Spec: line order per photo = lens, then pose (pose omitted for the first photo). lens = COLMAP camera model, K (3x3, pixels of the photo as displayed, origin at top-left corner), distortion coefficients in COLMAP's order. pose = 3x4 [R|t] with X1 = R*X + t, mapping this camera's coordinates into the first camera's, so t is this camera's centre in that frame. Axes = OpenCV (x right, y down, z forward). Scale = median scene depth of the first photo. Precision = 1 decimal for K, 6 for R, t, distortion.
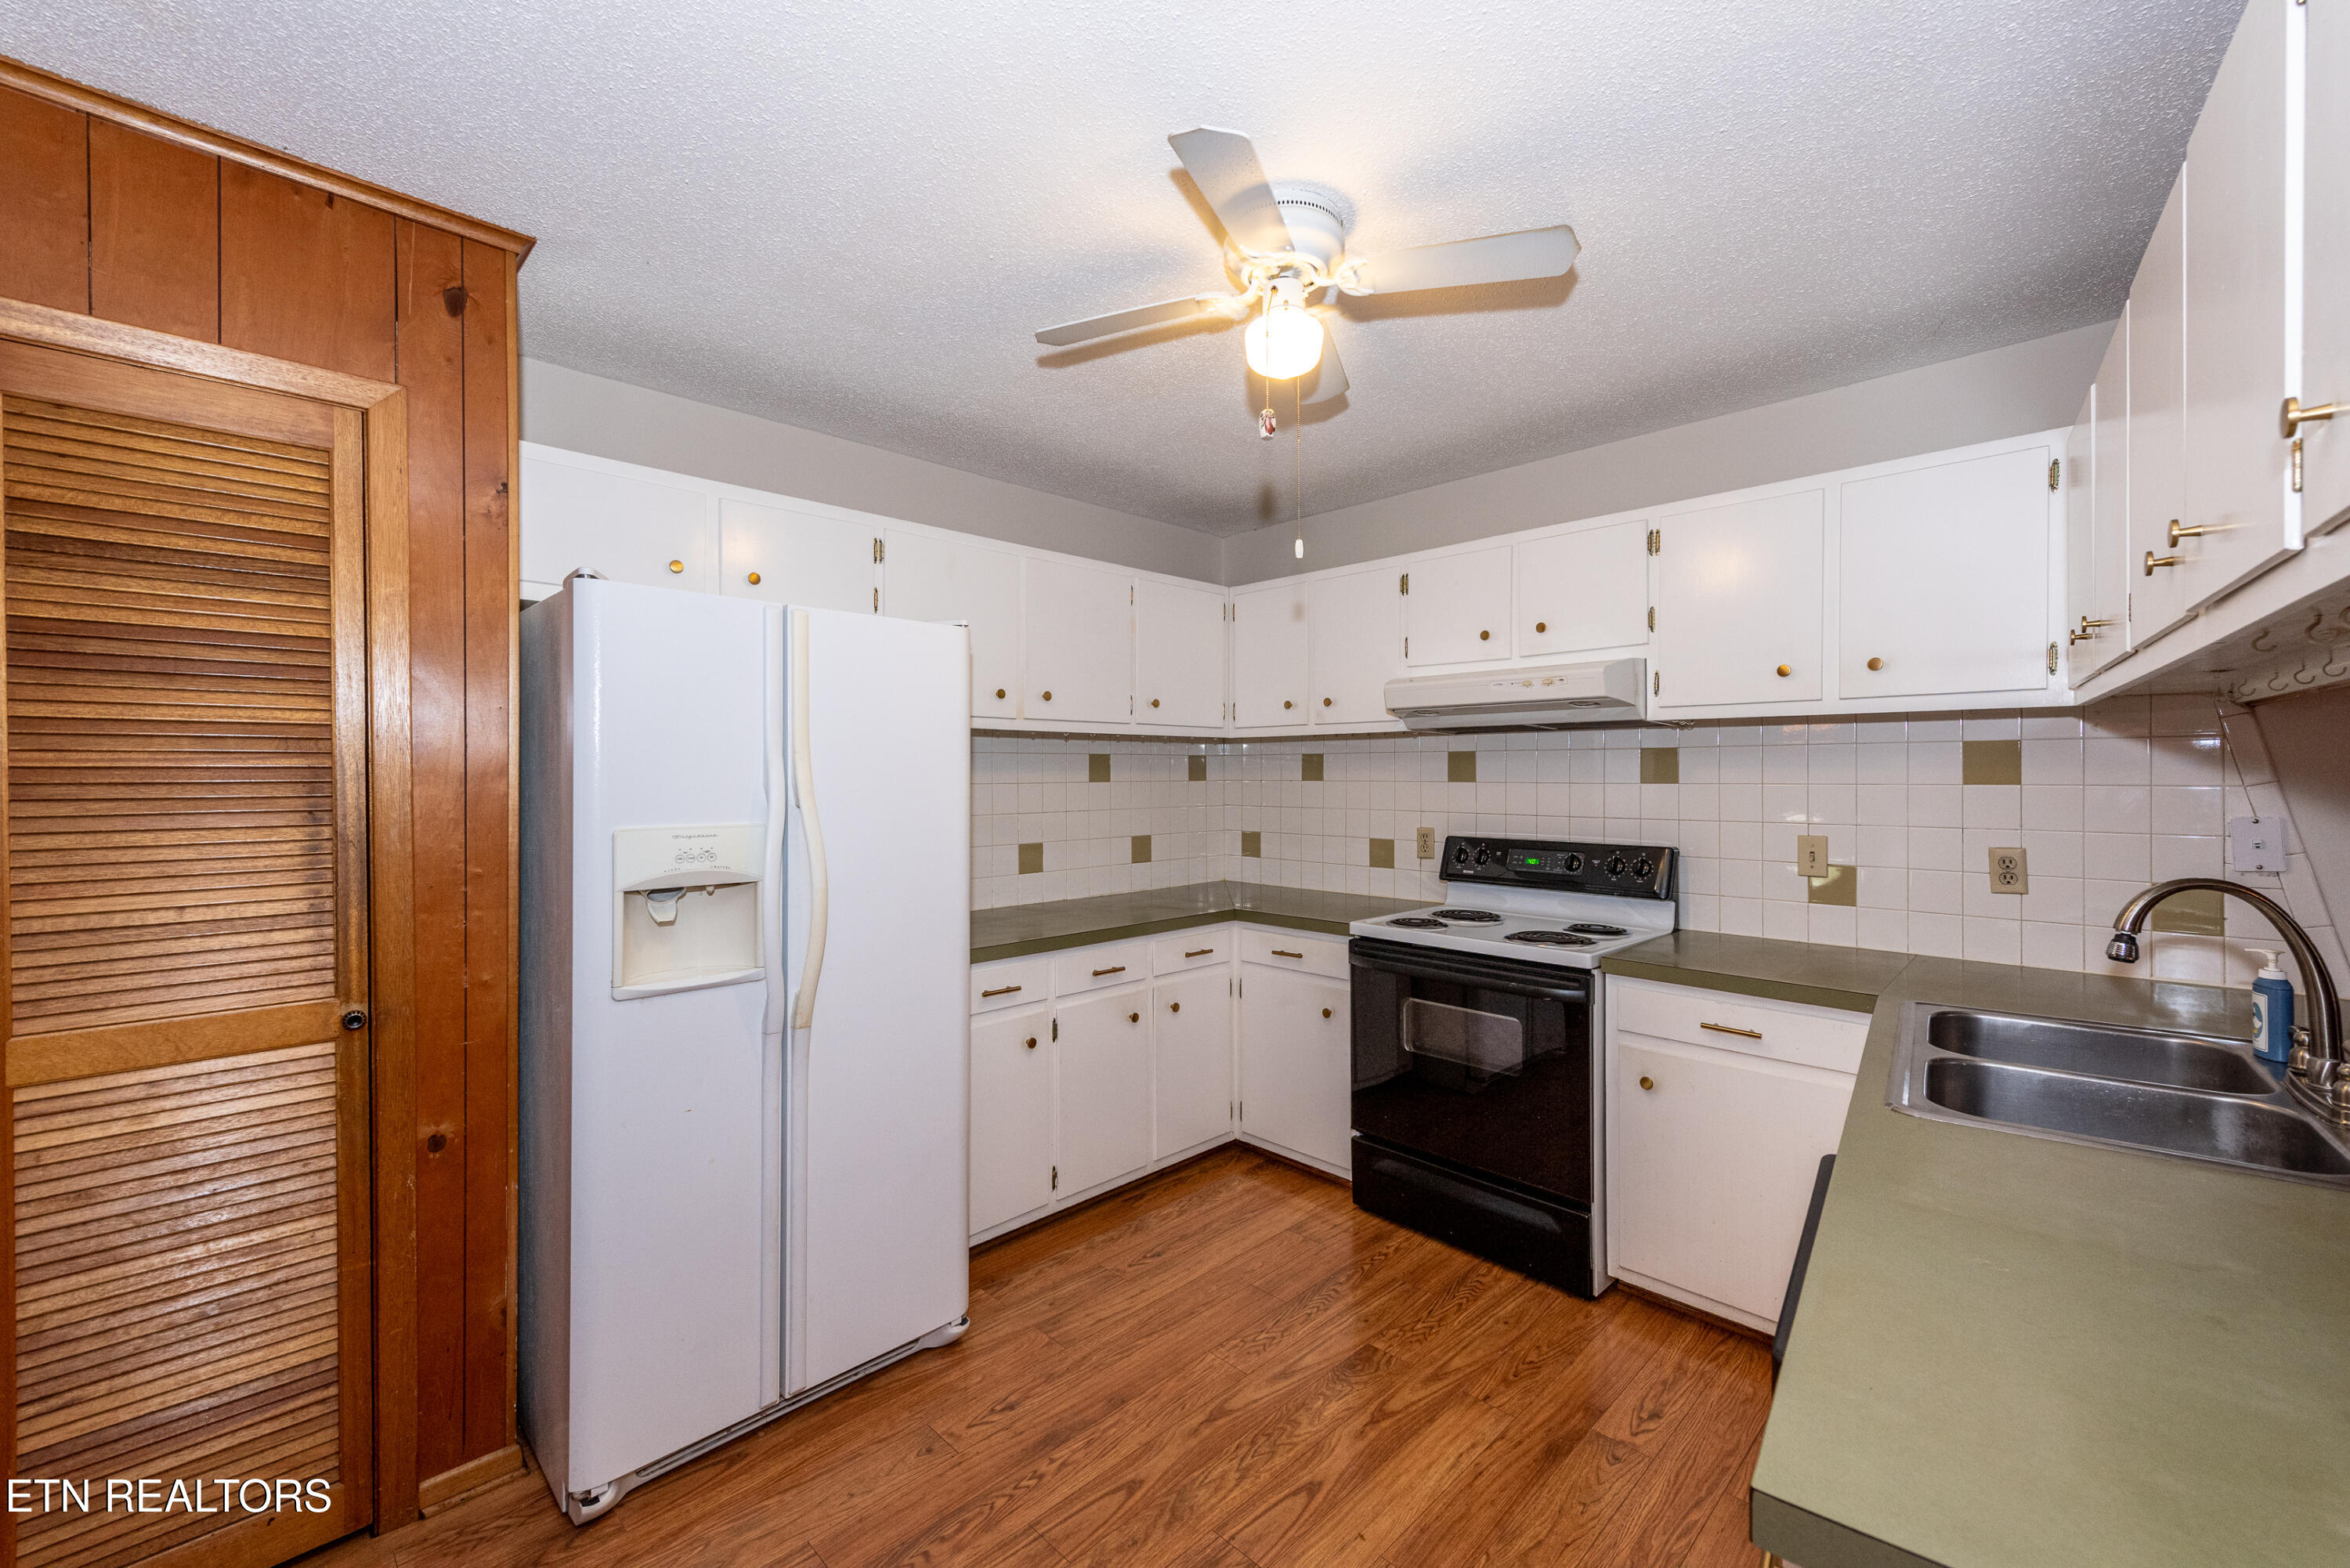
lens RADIAL K [[941.1, 0, 1122.7], [0, 941.1, 771.6], [0, 0, 1]] dist [0.011821, -0.002219]
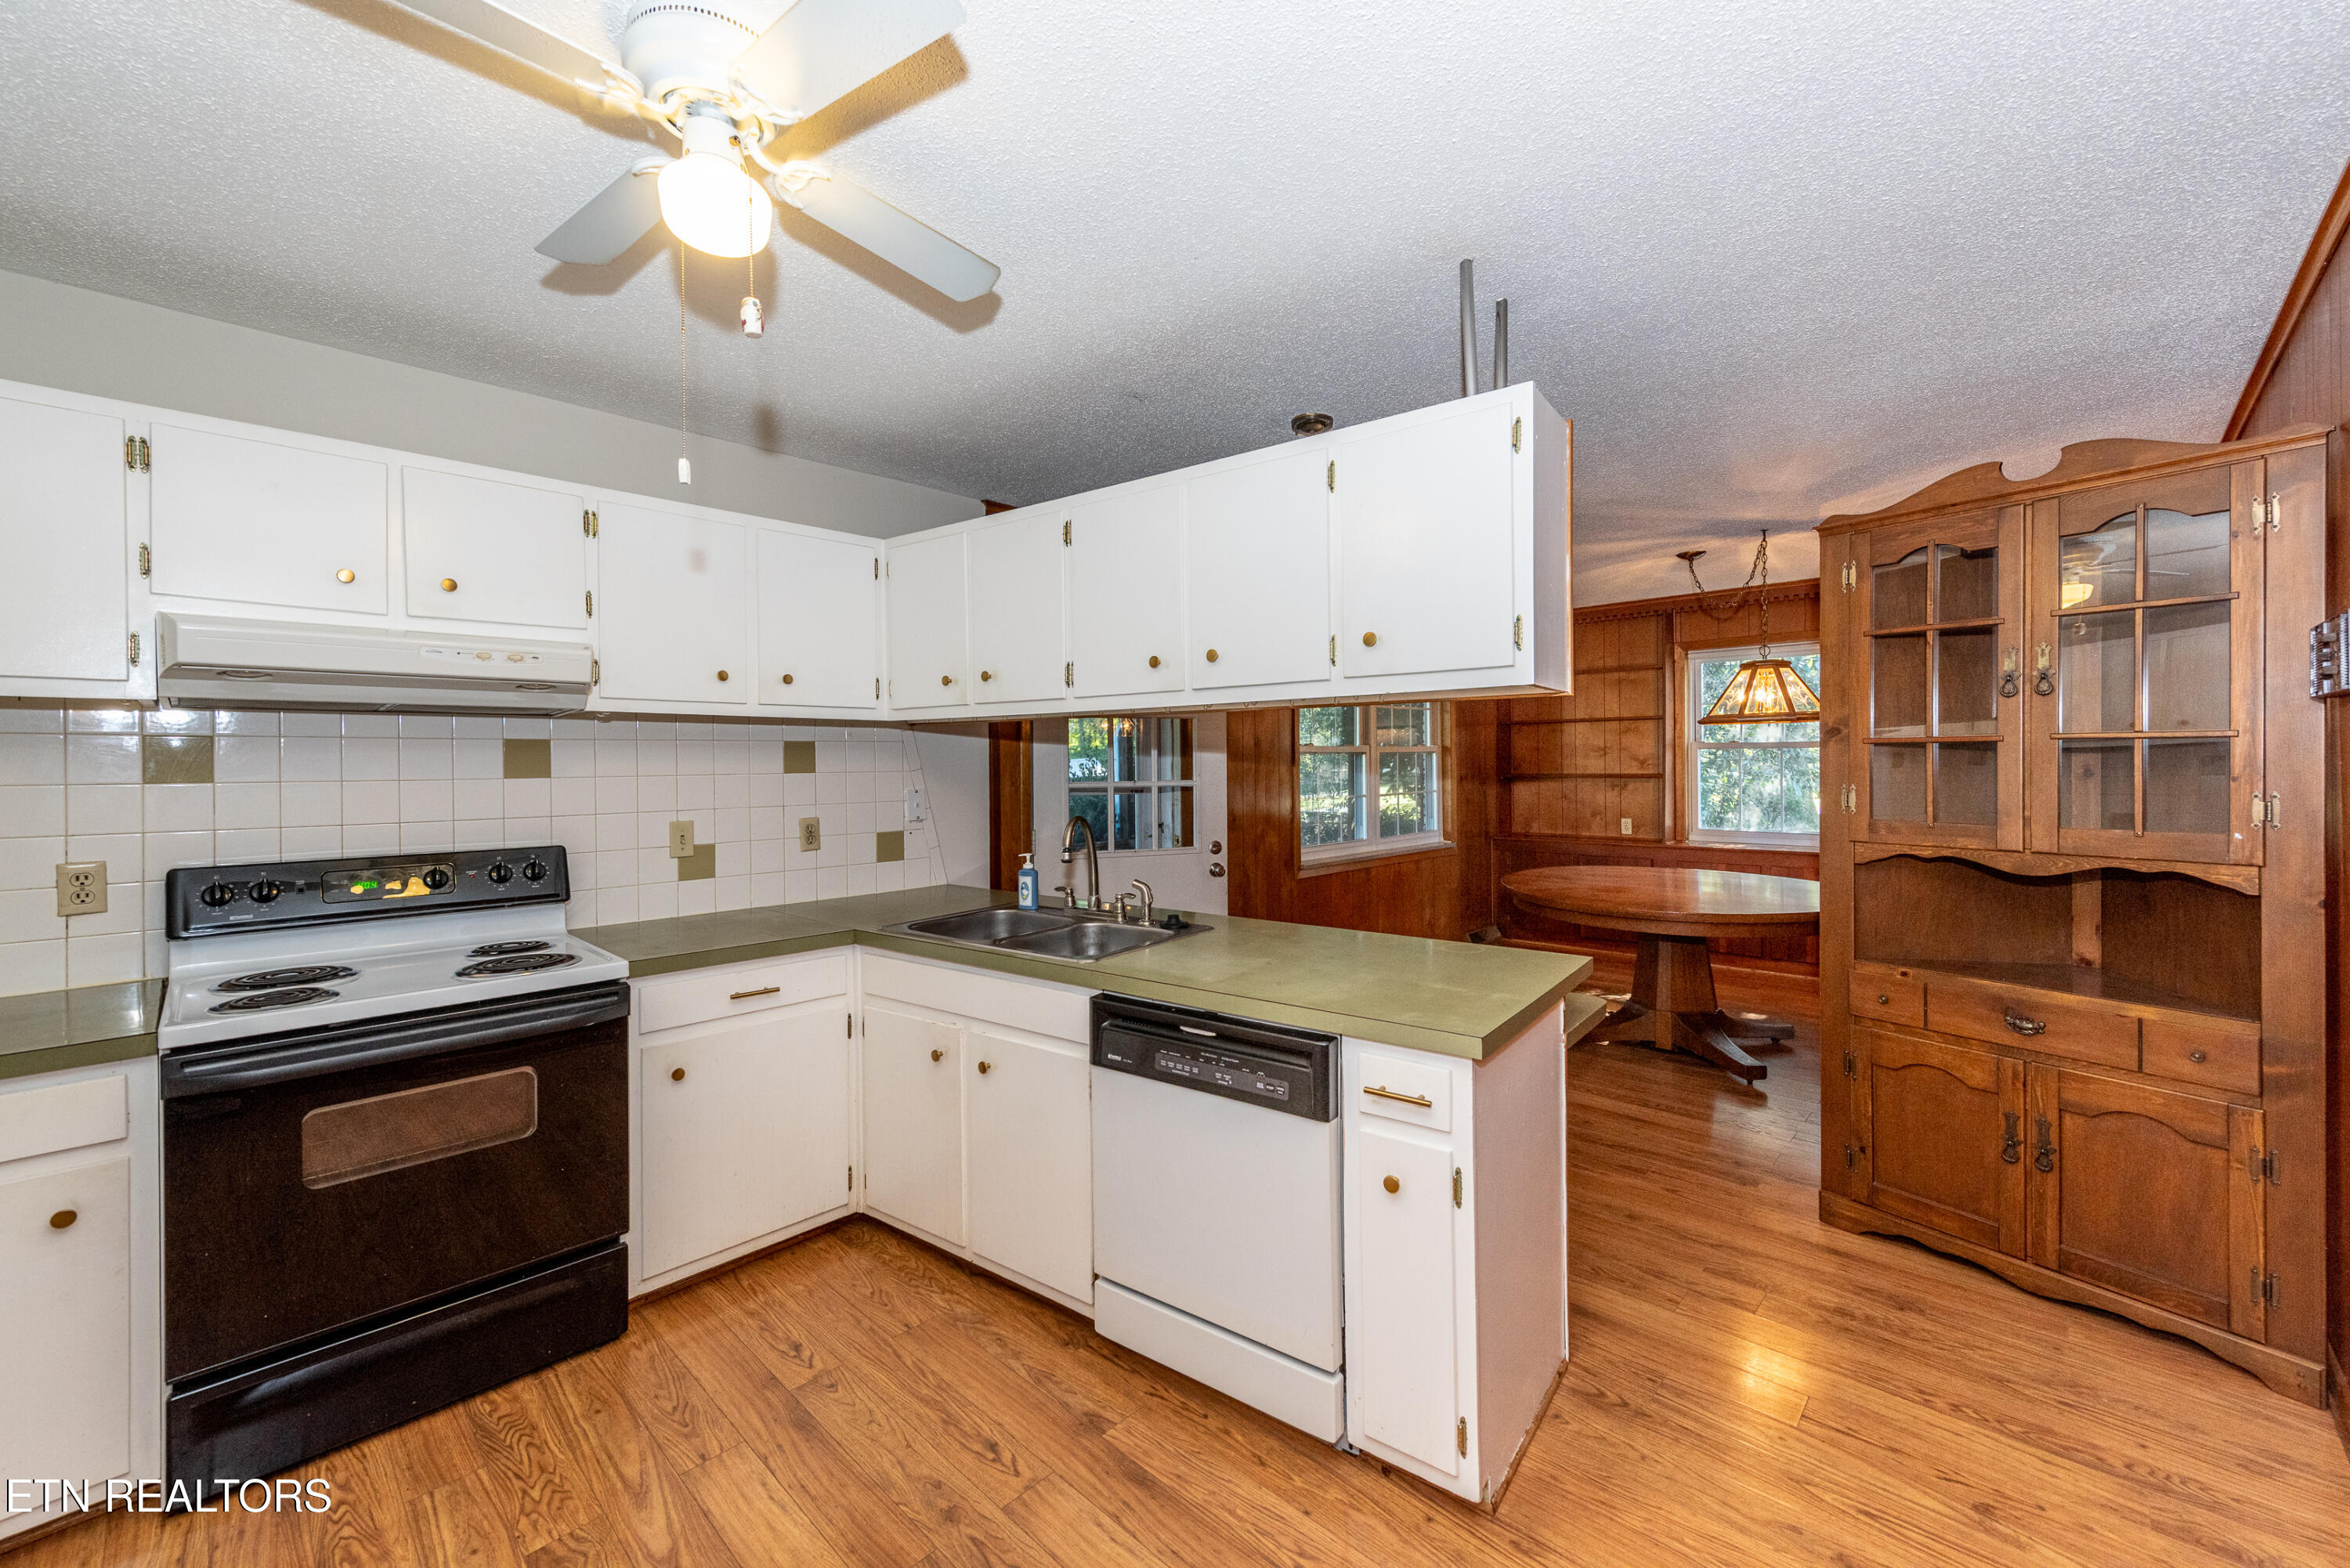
lens RADIAL K [[941.1, 0, 1198.4], [0, 941.1, 765.3], [0, 0, 1]] dist [0.011821, -0.002219]
pose [[-0.070551, -0.001550, 0.997507, -0.473431], [0.008112, 0.999965, 0.002128, 0.003997], [-0.997475, 0.008242, -0.070536, 0.507374]]
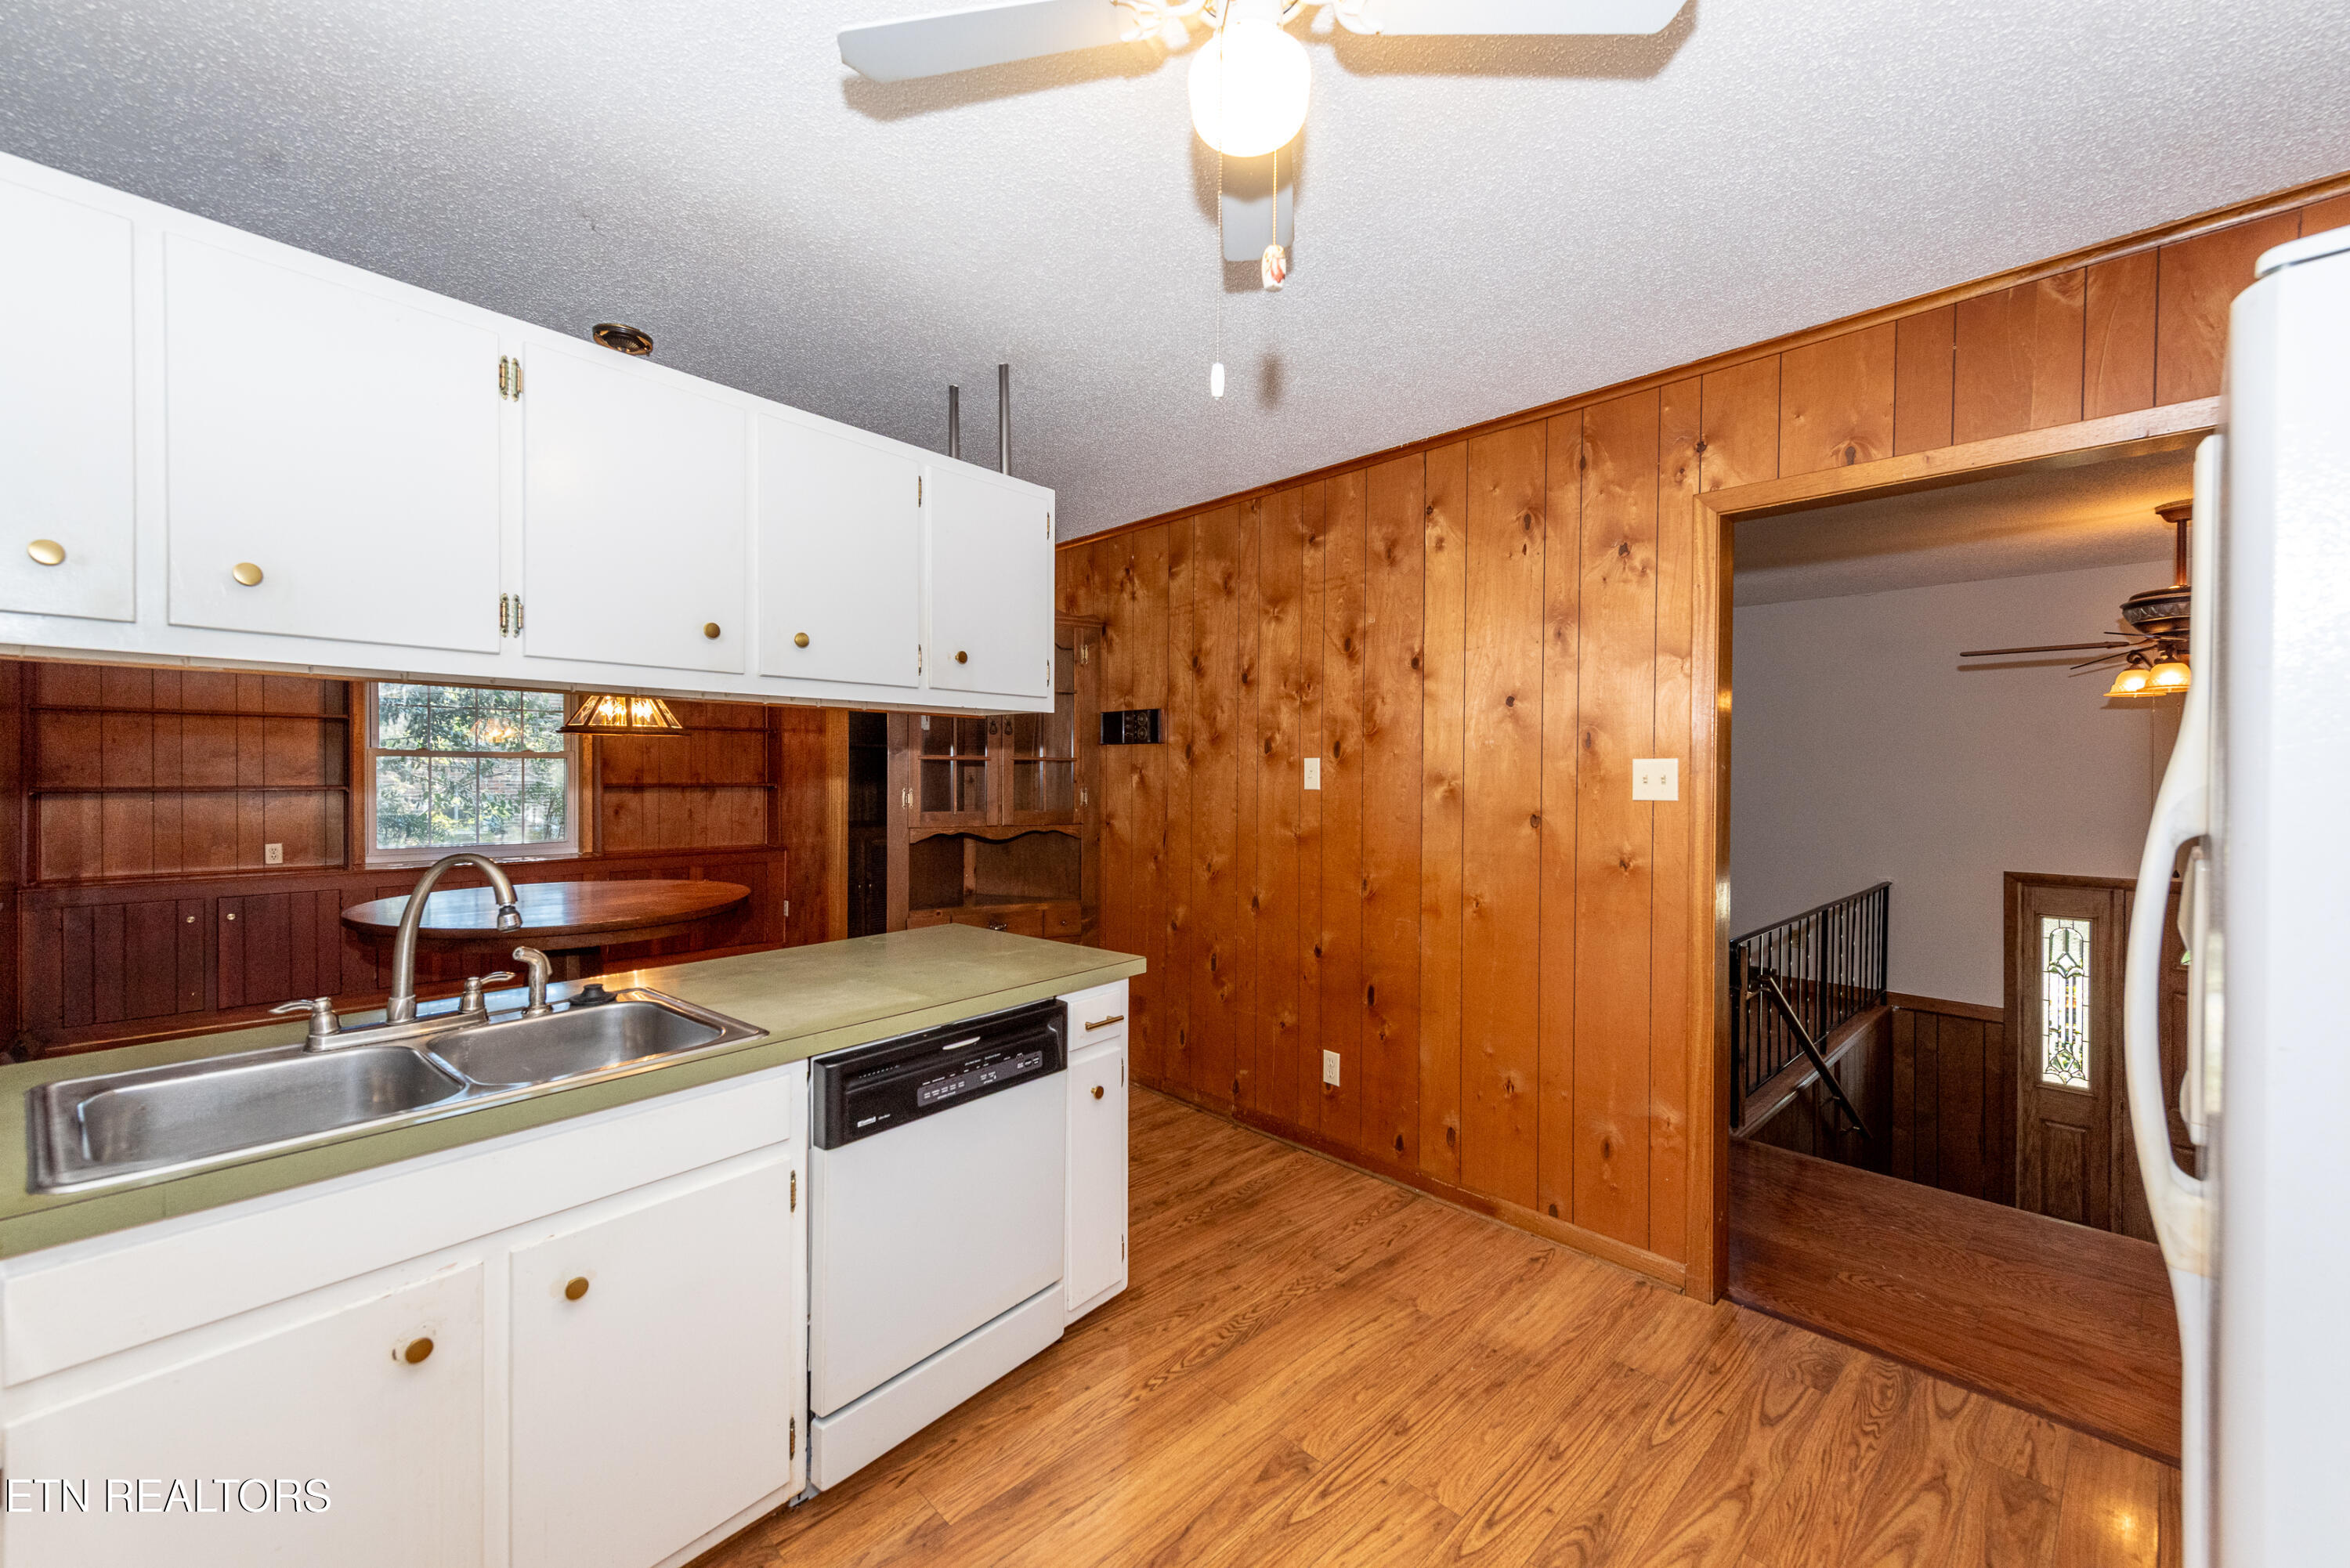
lens RADIAL K [[941.1, 0, 1185.8], [0, 941.1, 777.1], [0, 0, 1]] dist [0.011821, -0.002219]
pose [[-0.999463, -0.002132, -0.032707, 0.185106], [-0.002290, 0.999986, 0.004783, 0.008328], [0.032696, 0.004855, -0.999454, 1.256322]]
